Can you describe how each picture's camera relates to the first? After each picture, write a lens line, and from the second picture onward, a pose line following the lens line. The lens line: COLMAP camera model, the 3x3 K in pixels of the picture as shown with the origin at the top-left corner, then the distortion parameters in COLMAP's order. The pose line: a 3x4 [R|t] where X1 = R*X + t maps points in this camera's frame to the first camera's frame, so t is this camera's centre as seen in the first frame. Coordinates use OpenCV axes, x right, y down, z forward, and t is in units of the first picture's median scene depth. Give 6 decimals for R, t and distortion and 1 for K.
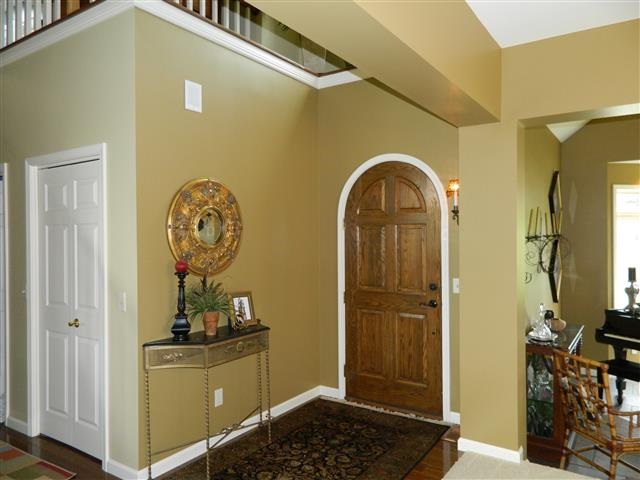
lens RADIAL K [[476.0, 0, 312.1], [0, 476.0, 237.9], [0, 0, 1]] dist [0.012687, -0.002898]
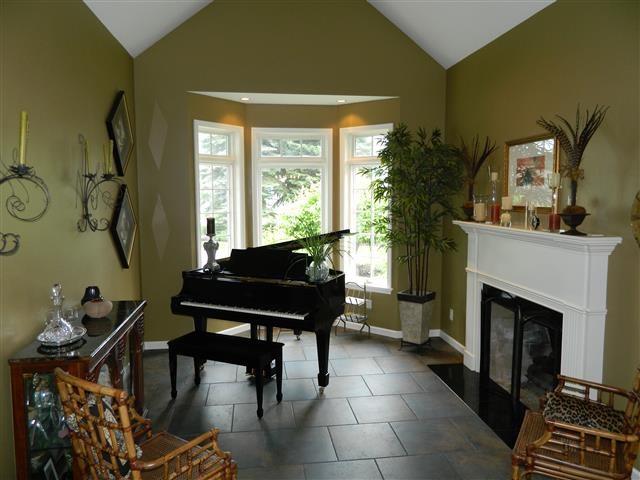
lens RADIAL K [[476.0, 0, 312.1], [0, 476.0, 237.9], [0, 0, 1]] dist [0.012687, -0.002898]
pose [[0.747327, -0.063914, 0.661375, 0.251328], [0.002723, 0.995649, 0.093140, 0.019217], [-0.664450, -0.067805, 0.744250, 0.264425]]
